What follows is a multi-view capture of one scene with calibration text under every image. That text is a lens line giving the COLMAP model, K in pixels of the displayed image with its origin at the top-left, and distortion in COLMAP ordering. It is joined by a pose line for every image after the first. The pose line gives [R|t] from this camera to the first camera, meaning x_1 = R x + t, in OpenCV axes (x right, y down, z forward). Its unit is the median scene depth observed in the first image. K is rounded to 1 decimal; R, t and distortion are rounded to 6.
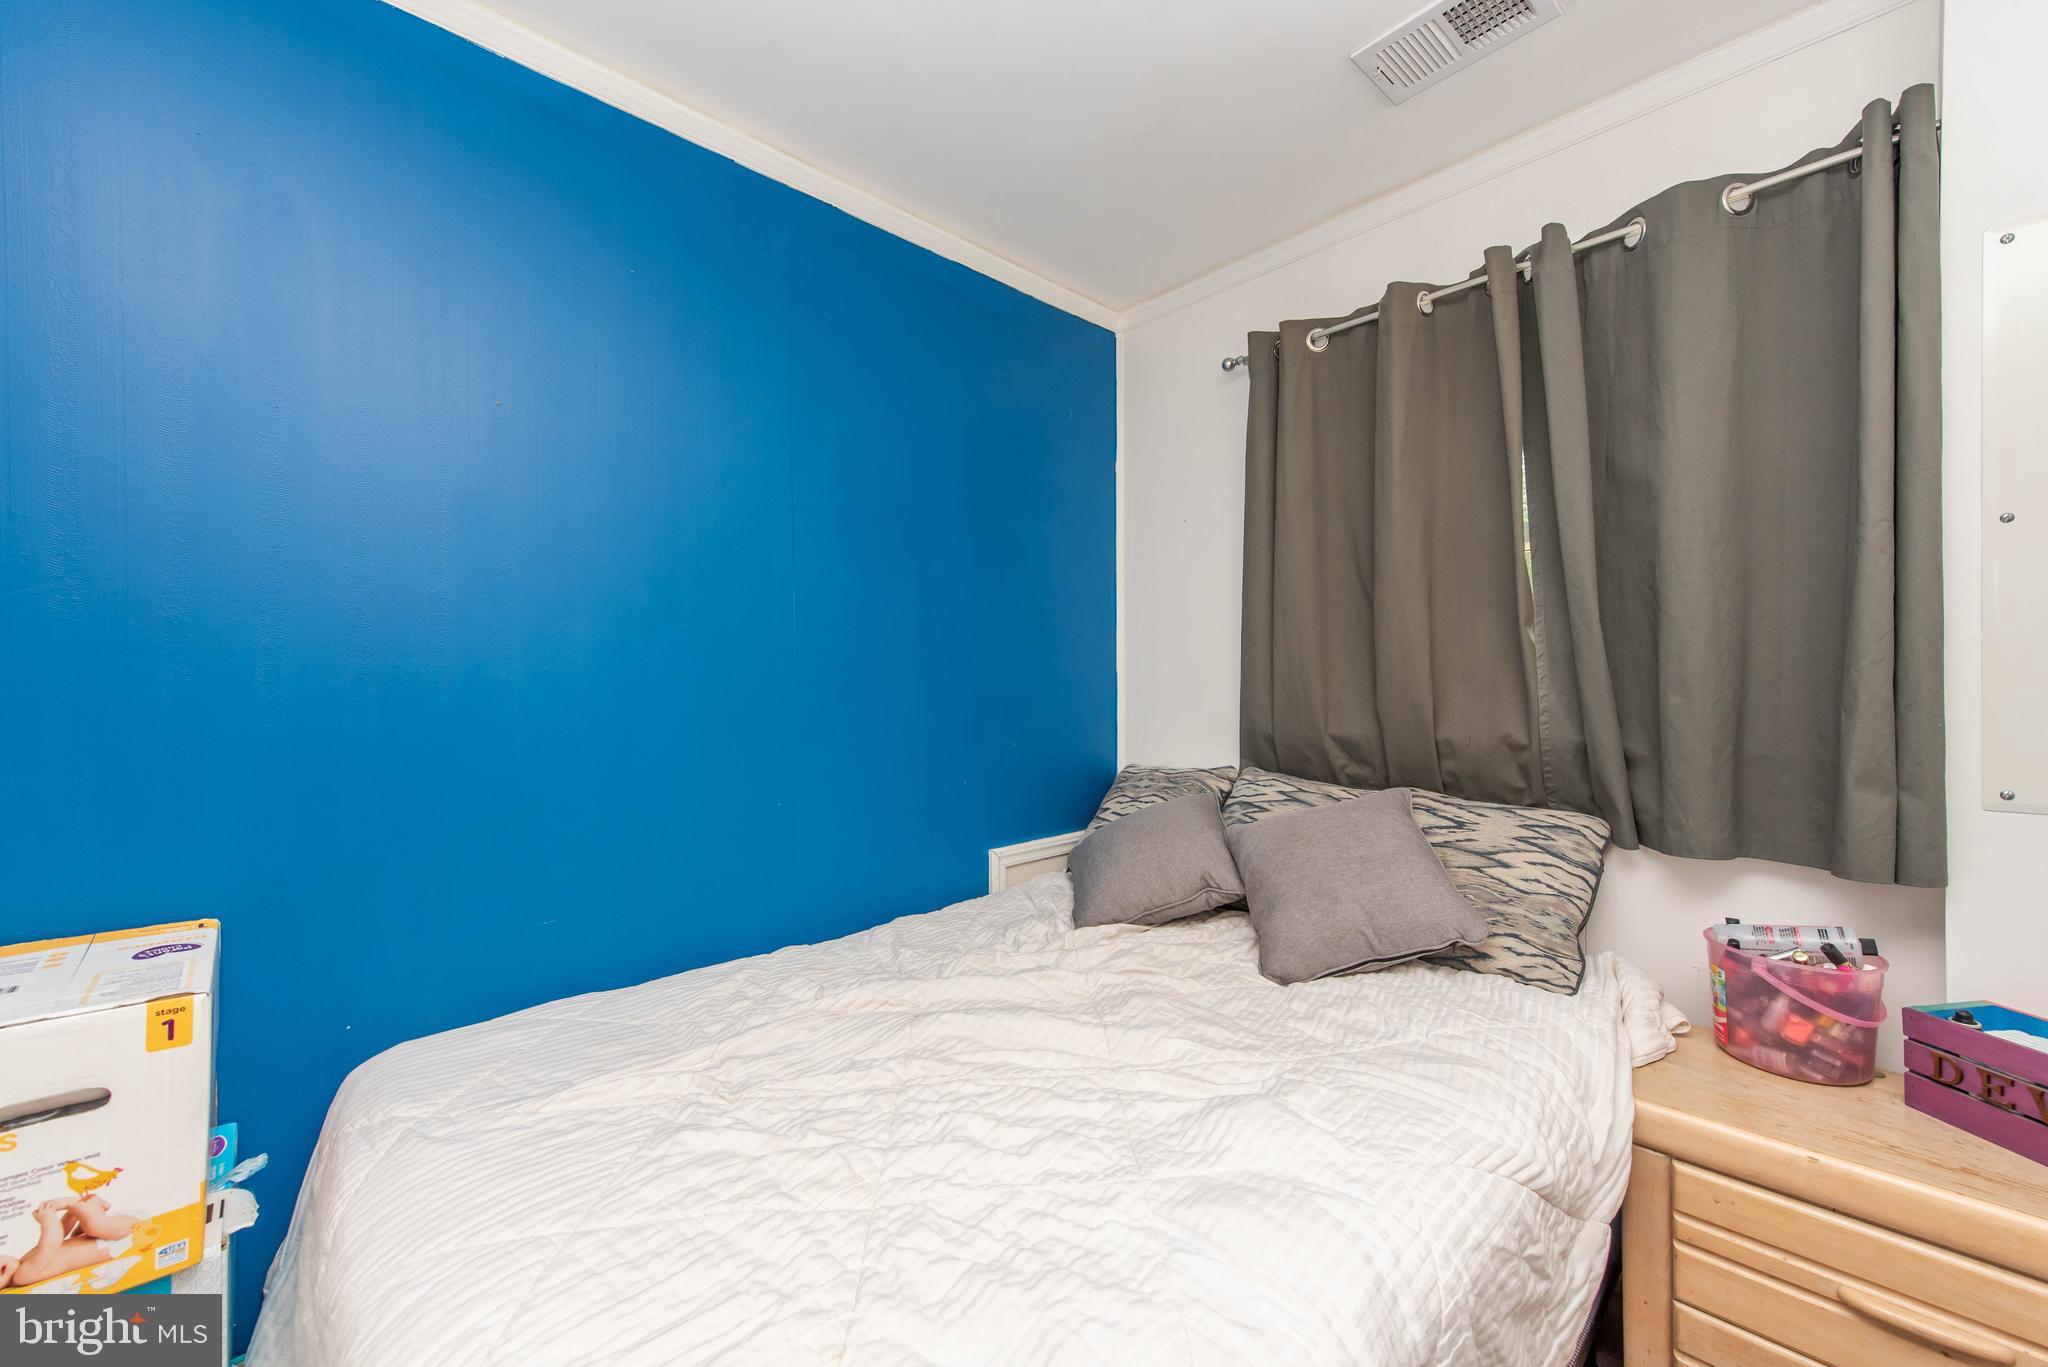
lens RADIAL K [[799.8, 0, 1022.6], [0, 799.8, 684.5], [0, 0, 1]] dist [0.014683, -0.004624]
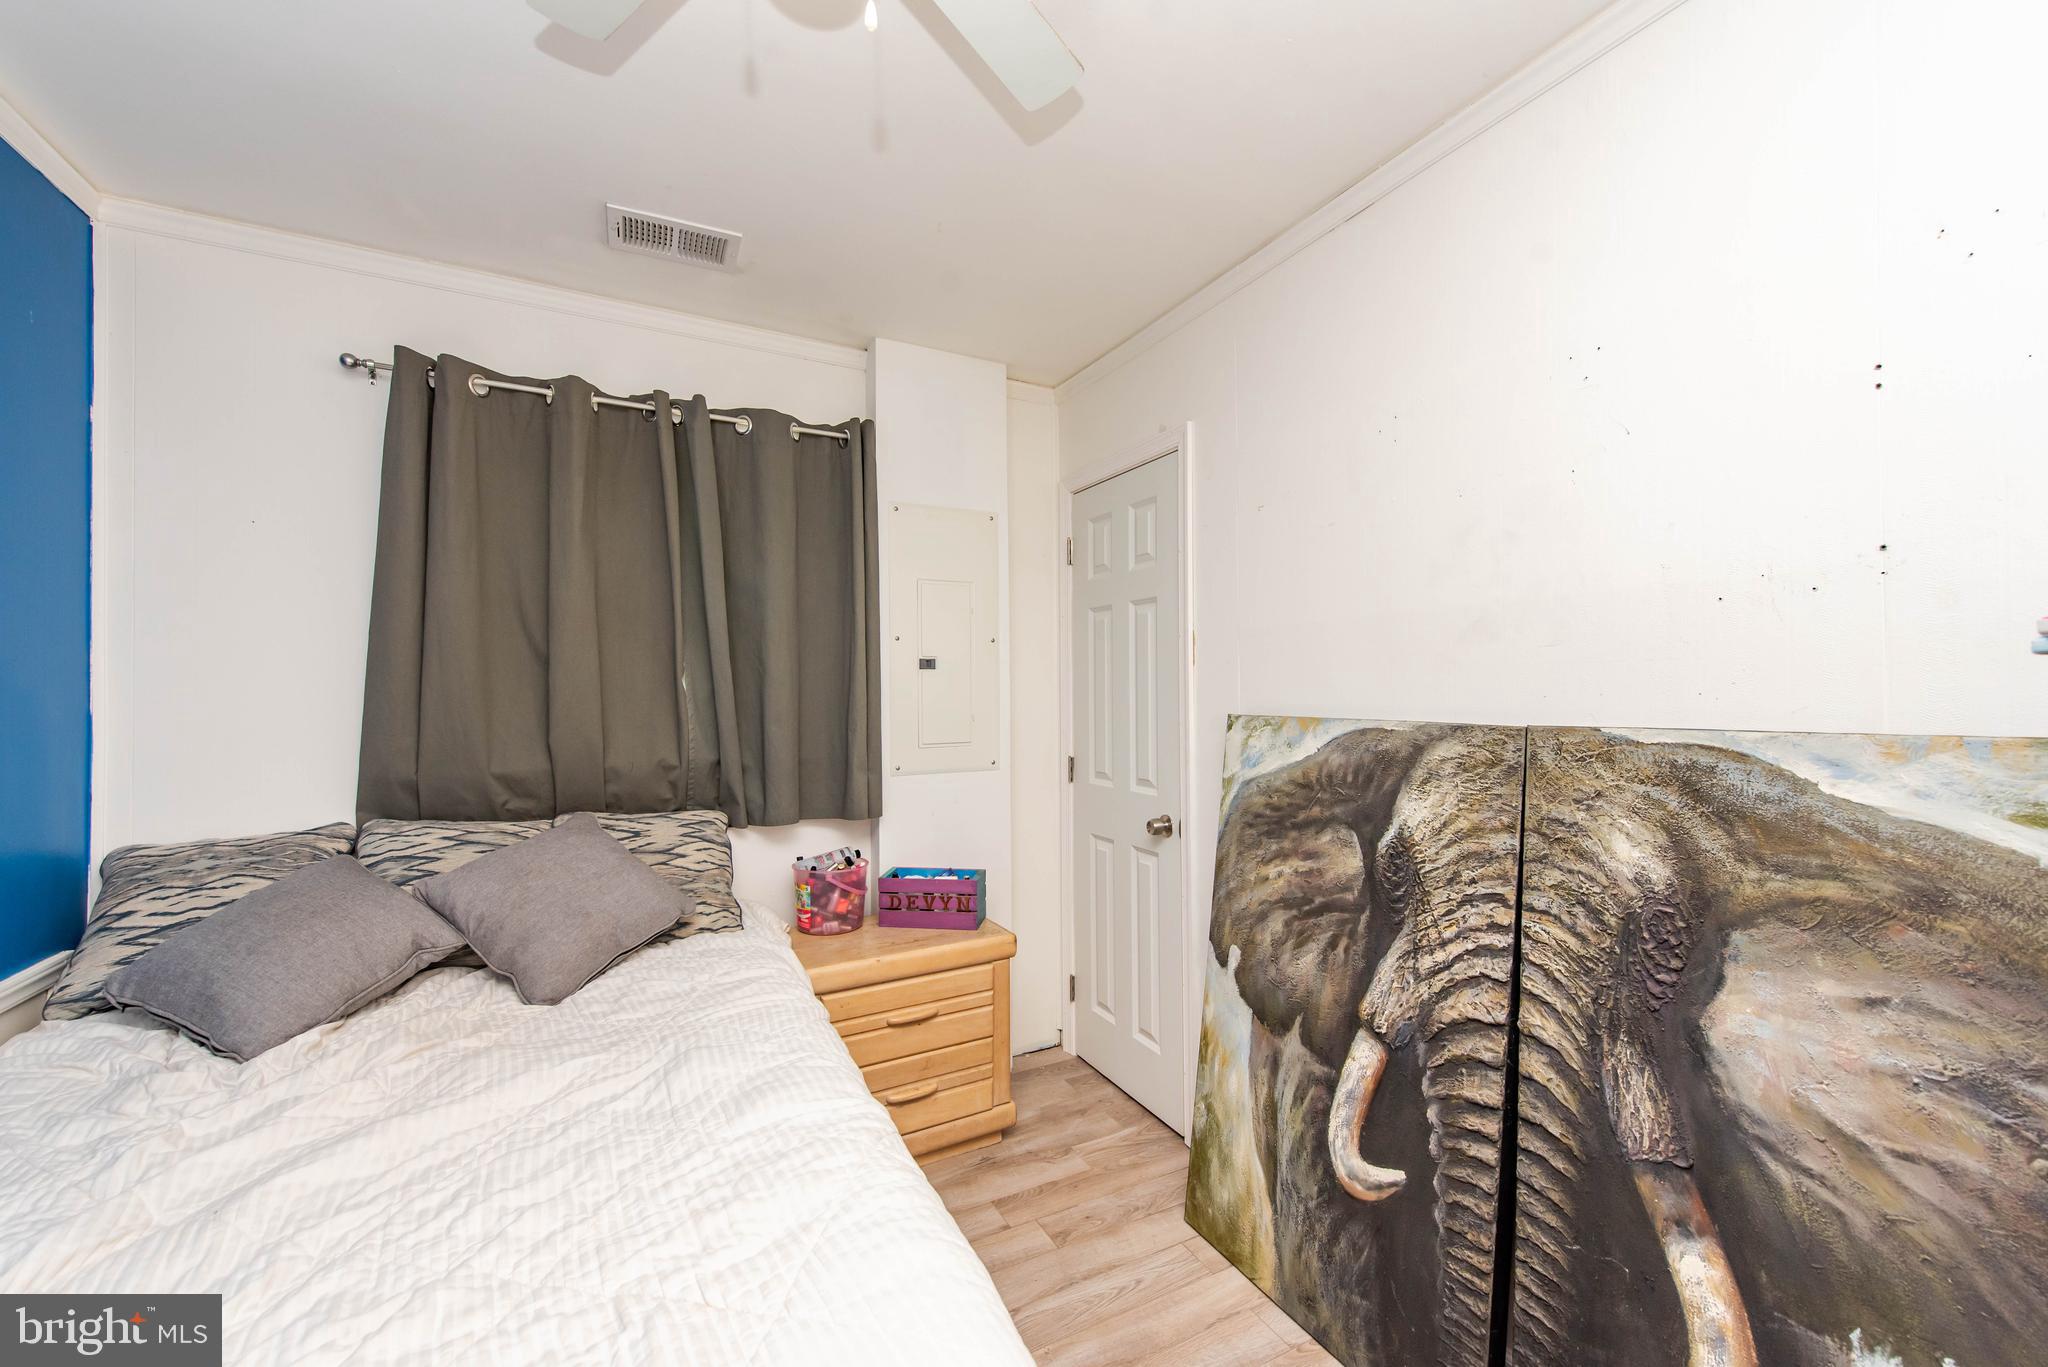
lens RADIAL K [[799.8, 0, 1029.6], [0, 799.8, 689.4], [0, 0, 1]] dist [0.014683, -0.004624]
pose [[0.260008, 0.006491, 0.965585, -0.564383], [0.013149, 0.999861, -0.010262, -0.033295], [-0.965517, 0.015365, 0.259886, 0.087881]]
